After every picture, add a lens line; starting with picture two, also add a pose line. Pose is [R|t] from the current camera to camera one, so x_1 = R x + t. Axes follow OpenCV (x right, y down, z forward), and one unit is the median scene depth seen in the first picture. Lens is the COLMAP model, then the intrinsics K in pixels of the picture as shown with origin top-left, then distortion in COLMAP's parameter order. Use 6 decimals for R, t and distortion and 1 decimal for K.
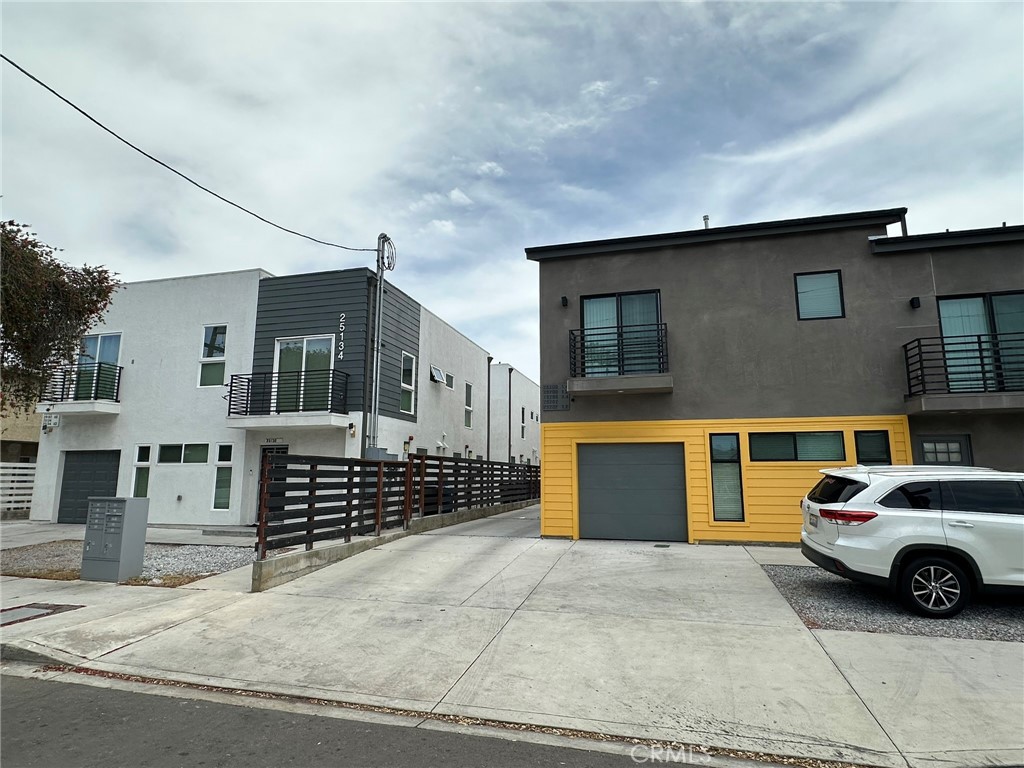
lens RADIAL K [[558.9, 0, 514.5], [0, 558.9, 384.9], [0, 0, 1]] dist [-0.000859, 0.000173]
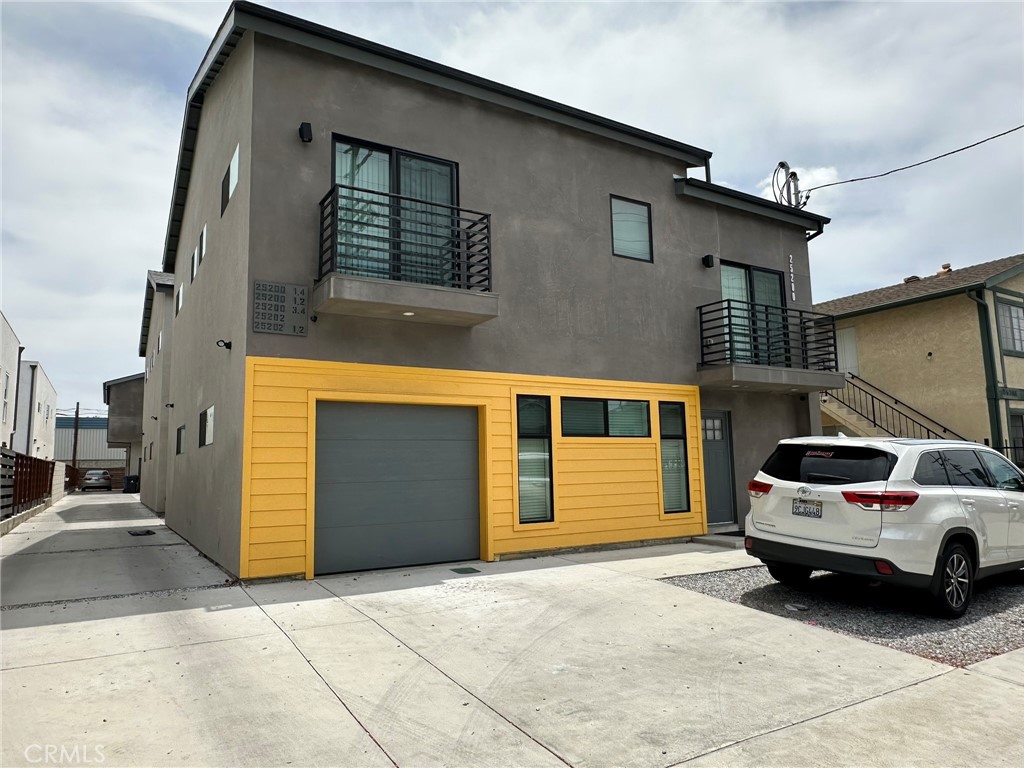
lens RADIAL K [[667.6, 0, 512.0], [0, 667.6, 385.2], [0, 0, 1]] dist [0.008970, -0.000144]
pose [[0.694208, 0.073195, 0.716043, -0.232304], [-0.095210, 0.995412, -0.009445, 0.083981], [-0.713449, -0.061618, 0.697992, 0.443955]]
